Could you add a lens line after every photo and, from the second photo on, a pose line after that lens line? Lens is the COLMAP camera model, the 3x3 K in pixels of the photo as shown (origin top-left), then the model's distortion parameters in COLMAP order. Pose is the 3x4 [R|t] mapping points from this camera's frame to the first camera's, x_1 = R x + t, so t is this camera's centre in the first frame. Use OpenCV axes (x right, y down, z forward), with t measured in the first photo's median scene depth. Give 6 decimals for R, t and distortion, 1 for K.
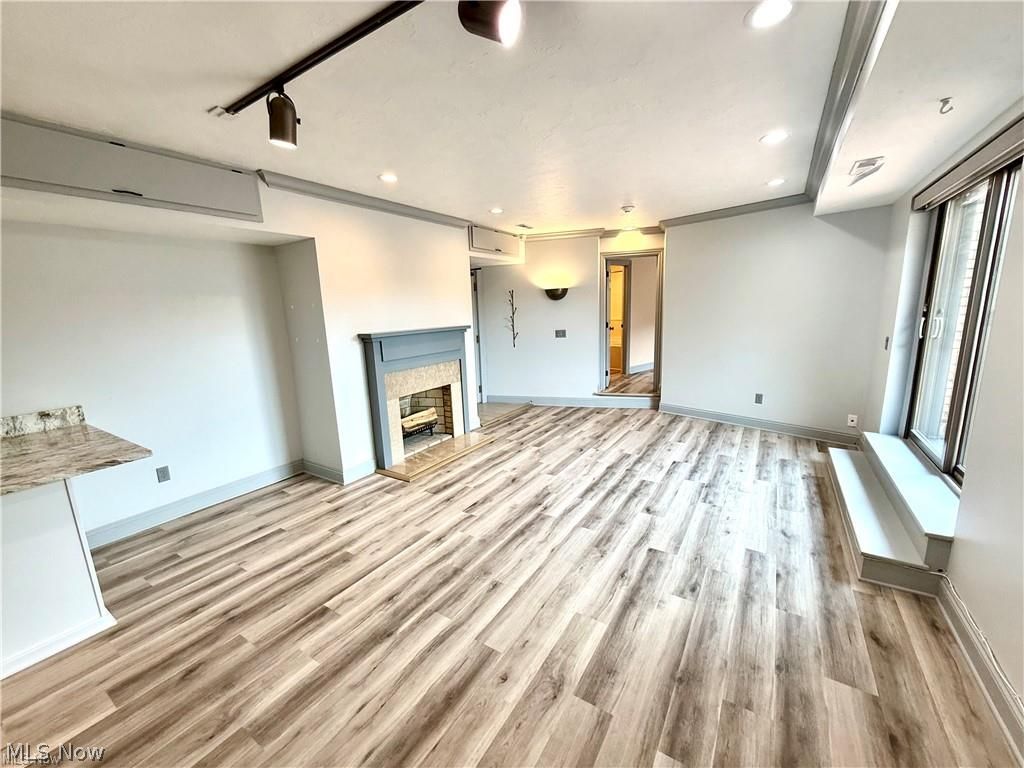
lens RADIAL K [[408.0, 0, 513.6], [0, 408.0, 384.9], [0, 0, 1]] dist [-0.000546, 0.000533]
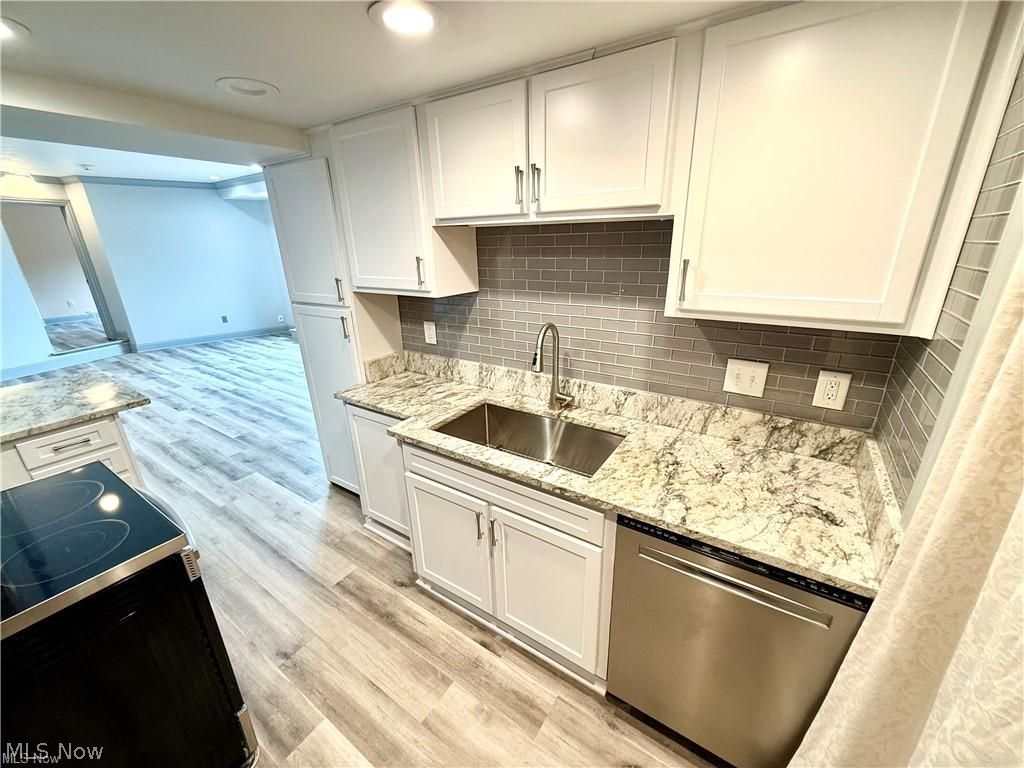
lens RADIAL K [[408.0, 0, 513.6], [0, 408.0, 384.9], [0, 0, 1]] dist [-0.000546, 0.000533]
pose [[0.024054, -0.298824, 0.954005, -1.017868], [0.209907, 0.934518, 0.287428, 0.058806], [-0.977425, 0.193339, 0.085204, -0.141265]]
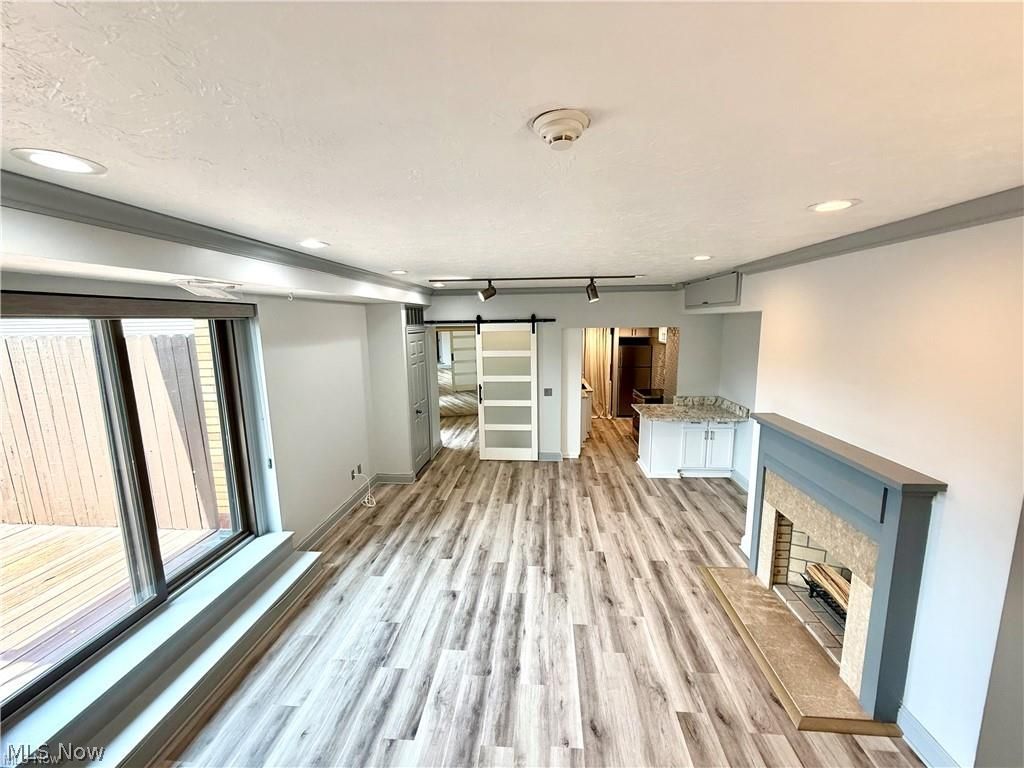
lens RADIAL K [[408.0, 0, 513.6], [0, 408.0, 384.9], [0, 0, 1]] dist [-0.000546, 0.000533]
pose [[-0.881216, 0.121565, -0.456816, 0.445870], [-0.042981, 0.941760, 0.333527, -0.403218], [0.470757, 0.313543, -0.824669, 1.297699]]
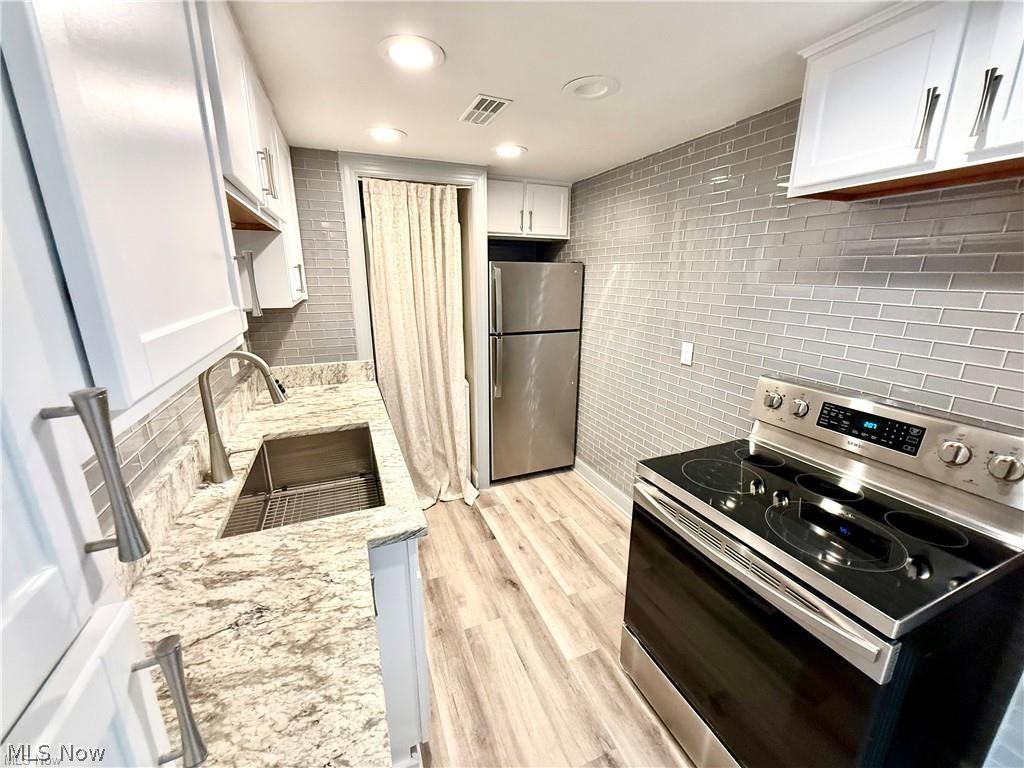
lens RADIAL K [[408.0, 0, 513.6], [0, 408.0, 384.9], [0, 0, 1]] dist [-0.000546, 0.000533]
pose [[-0.578706, 0.248901, -0.776626, -0.507431], [-0.138632, 0.908405, 0.394437, 0.002927], [0.803667, 0.335929, -0.491194, 0.161151]]
